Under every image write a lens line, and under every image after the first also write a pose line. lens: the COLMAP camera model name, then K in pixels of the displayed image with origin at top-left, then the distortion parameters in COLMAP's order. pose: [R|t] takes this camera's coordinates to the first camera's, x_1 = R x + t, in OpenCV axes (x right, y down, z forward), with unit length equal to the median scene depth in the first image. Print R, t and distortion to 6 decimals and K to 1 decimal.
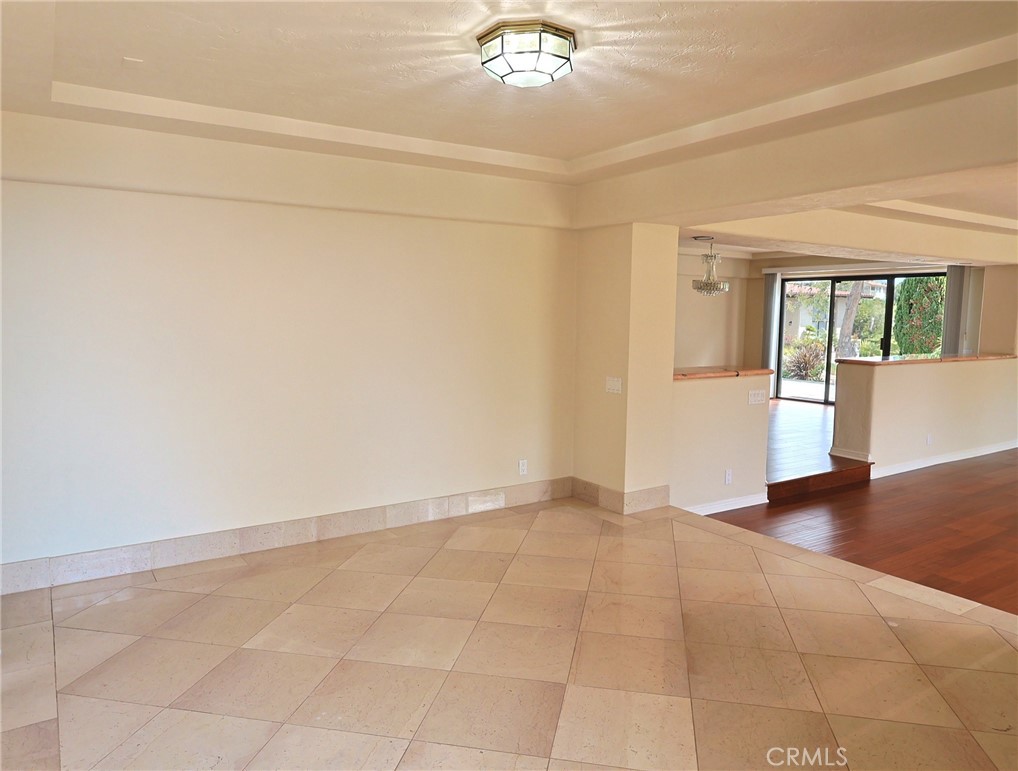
lens RADIAL K [[699.3, 0, 509.0], [0, 699.3, 385.5], [0, 0, 1]] dist [0.023320, -0.000815]
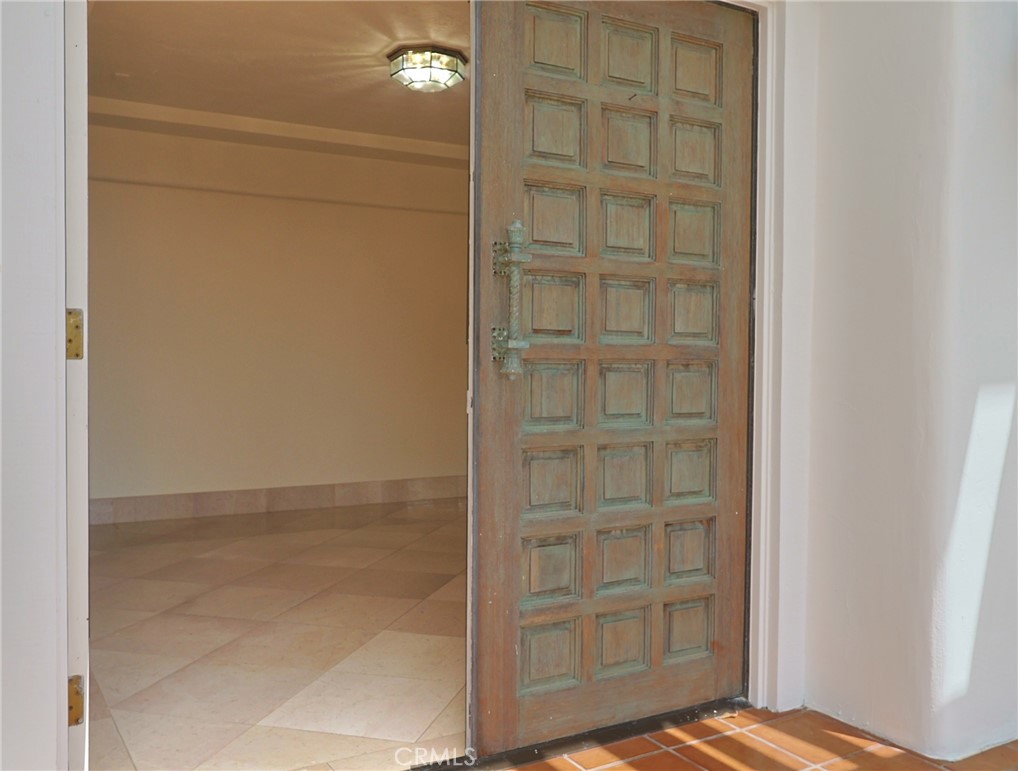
lens RADIAL K [[941.2, 0, 509.0], [0, 941.2, 385.5], [0, 0, 1]] dist [0.012101, 0.014229]
pose [[0.998755, 0.000293, -0.049892, 0.252366], [-0.004139, 0.997023, -0.076991, 0.227557], [0.049721, 0.077101, 0.995783, -0.630938]]
